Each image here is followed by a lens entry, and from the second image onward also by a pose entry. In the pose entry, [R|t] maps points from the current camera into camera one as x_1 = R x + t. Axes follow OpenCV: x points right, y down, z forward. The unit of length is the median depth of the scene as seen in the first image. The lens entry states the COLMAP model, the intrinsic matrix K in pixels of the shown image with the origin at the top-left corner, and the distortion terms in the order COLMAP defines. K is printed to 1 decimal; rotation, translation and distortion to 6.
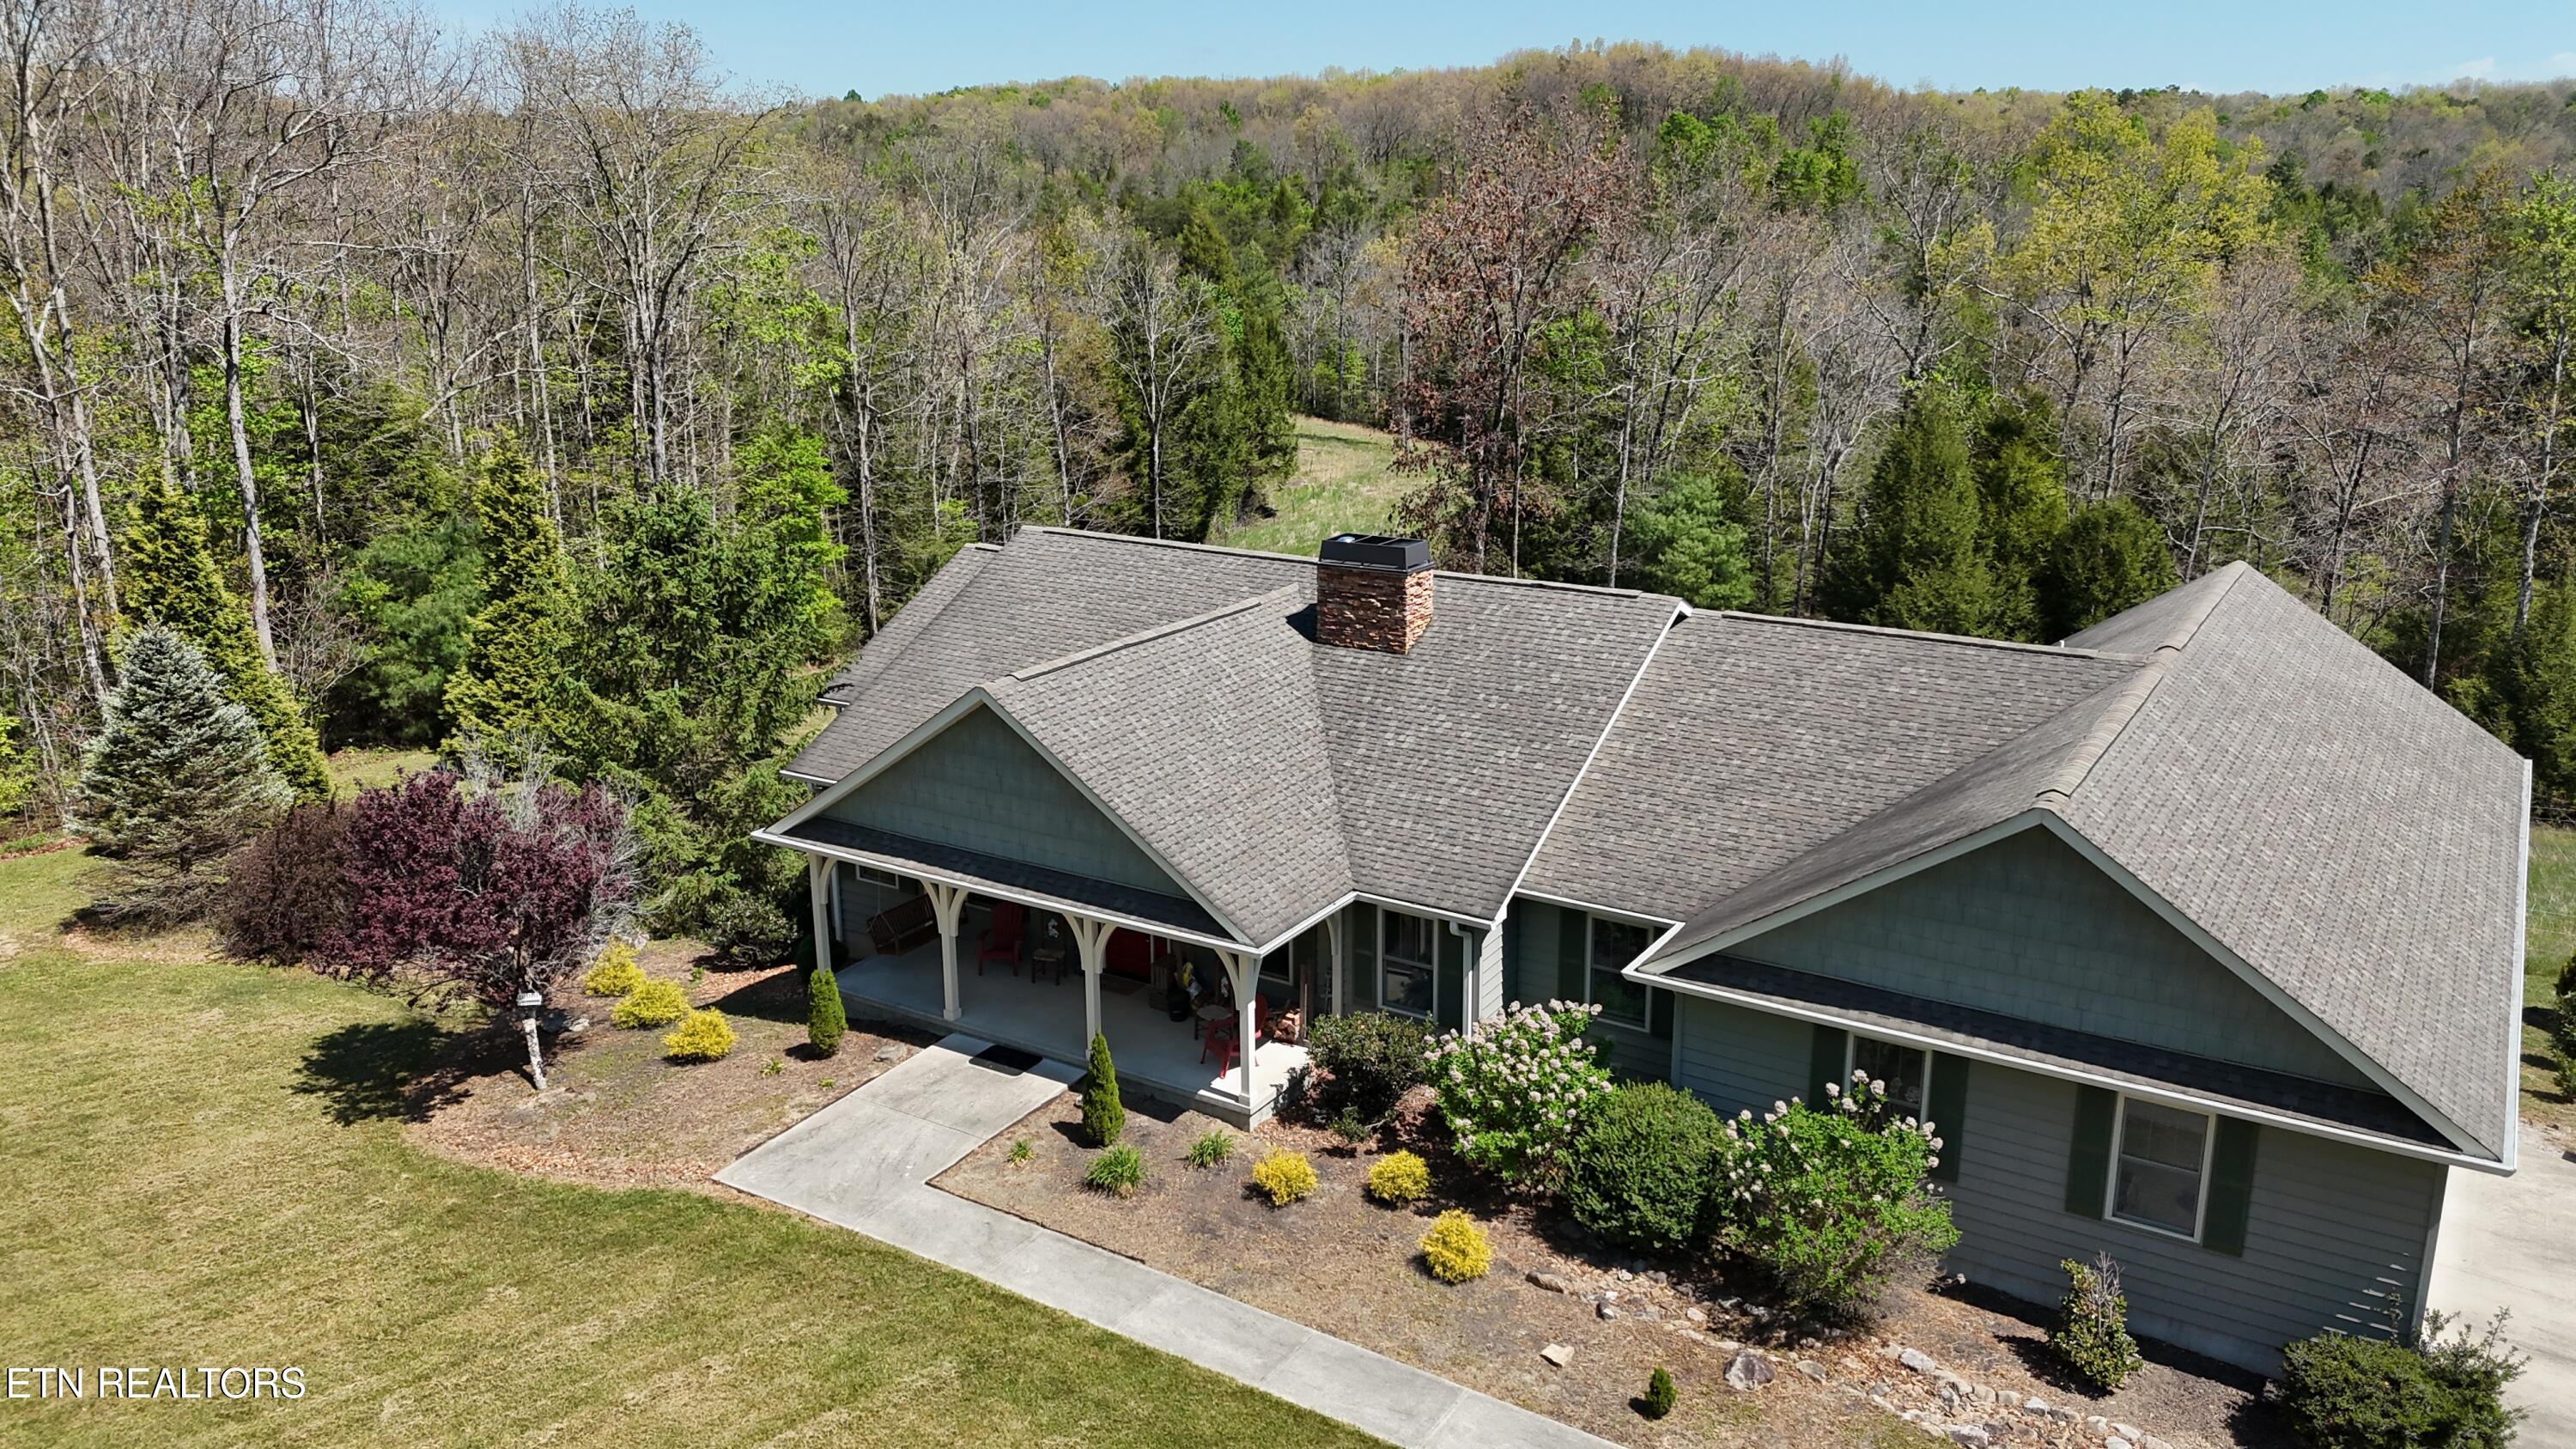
lens RADIAL K [[1858.1, 0, 1288.0], [0, 1858.1, 724.5], [0, 0, 1]] dist [0.095945, -0.105041]
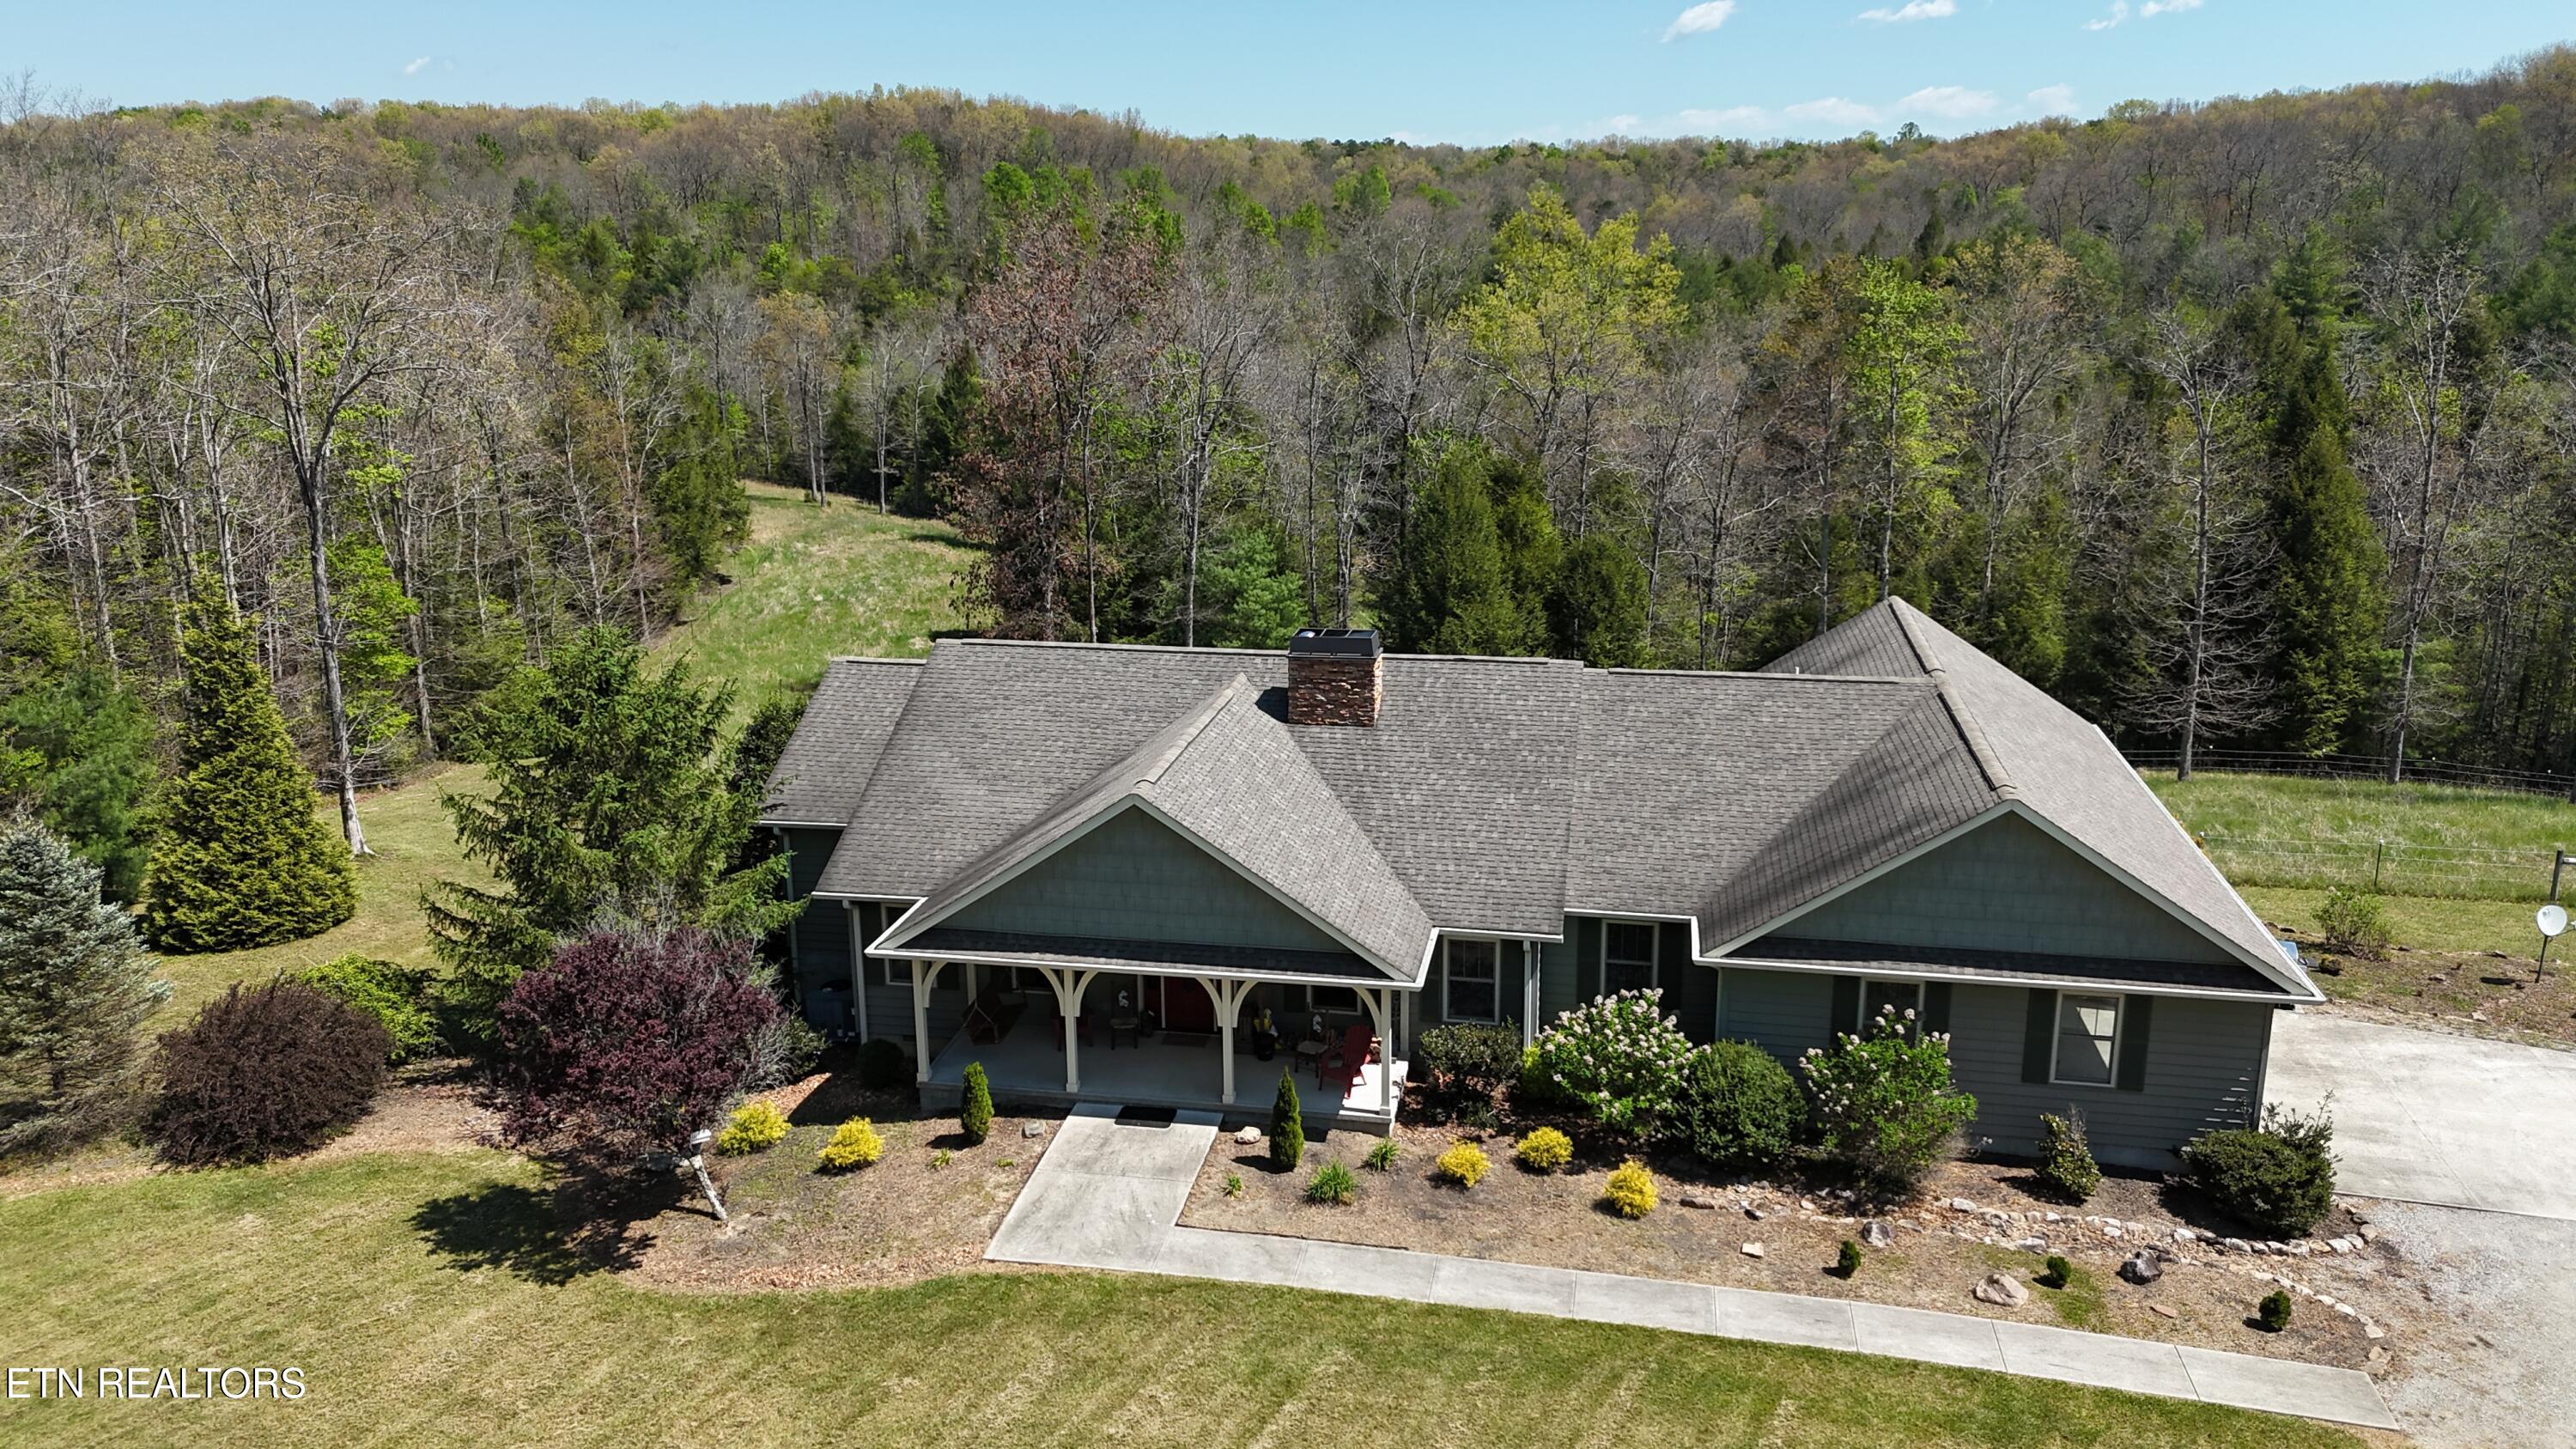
lens RADIAL K [[1858.1, 0, 1288.0], [0, 1858.1, 724.5], [0, 0, 1]] dist [0.095945, -0.105041]
pose [[0.931915, -0.095544, 0.349865, -0.443607], [0.101645, 0.994820, 0.000927, -0.050298], [-0.348141, 0.034698, 0.936800, -0.103563]]
